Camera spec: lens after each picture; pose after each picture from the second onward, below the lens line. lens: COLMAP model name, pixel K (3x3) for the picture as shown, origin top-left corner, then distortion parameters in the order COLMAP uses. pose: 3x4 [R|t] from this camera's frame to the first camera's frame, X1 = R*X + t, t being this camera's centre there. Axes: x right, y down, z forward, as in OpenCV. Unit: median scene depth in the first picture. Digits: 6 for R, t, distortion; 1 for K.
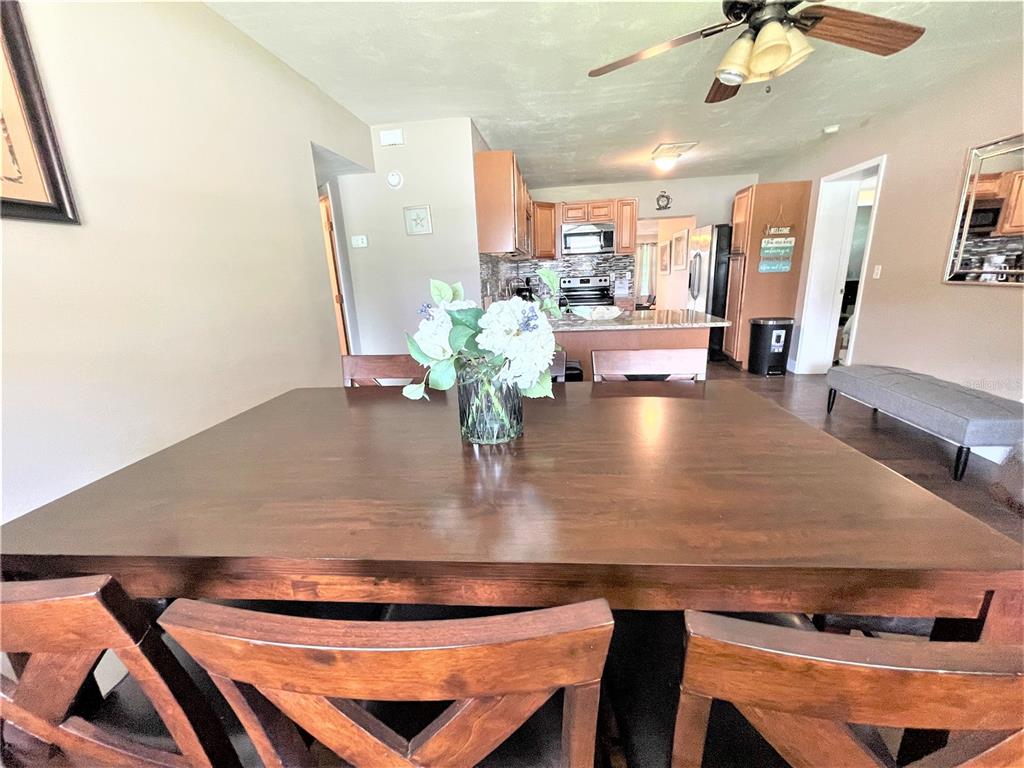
lens RADIAL K [[411.9, 0, 511.1], [0, 411.9, 384.7], [0, 0, 1]] dist [-0.002197, 0.000871]
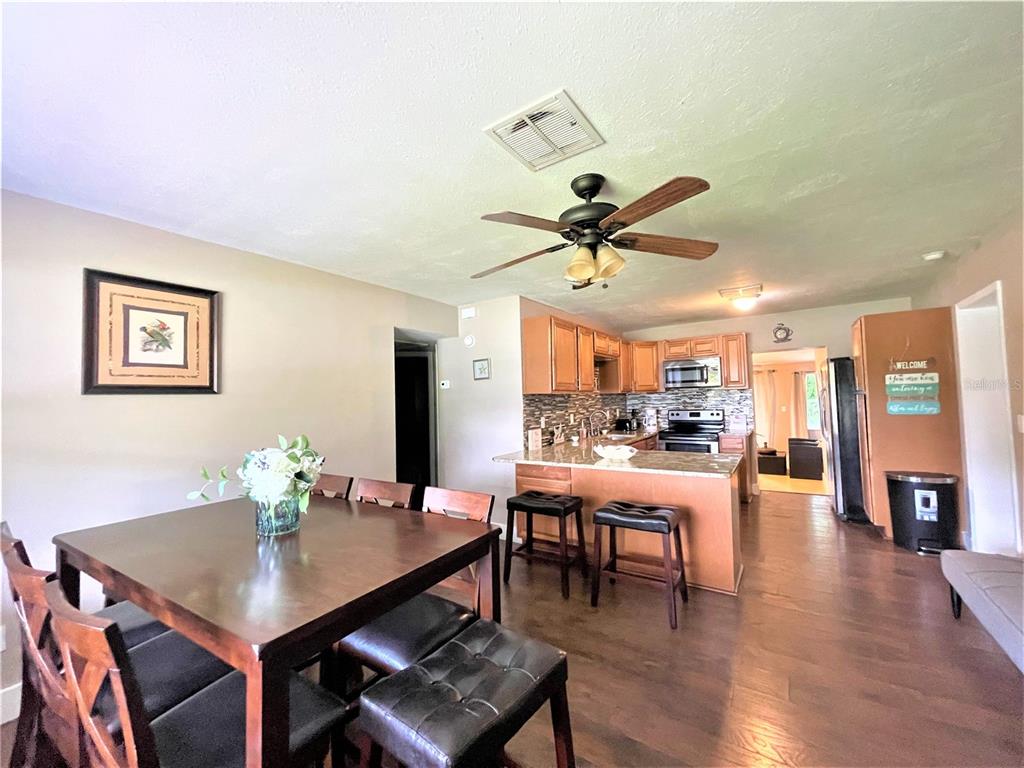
lens RADIAL K [[411.9, 0, 511.1], [0, 411.9, 384.7], [0, 0, 1]] dist [-0.002197, 0.000871]
pose [[0.888951, 0.000313, -0.458003, 0.346346], [-0.129148, 0.959592, -0.250010, -0.034166], [0.439417, 0.281396, 0.853070, -0.032386]]
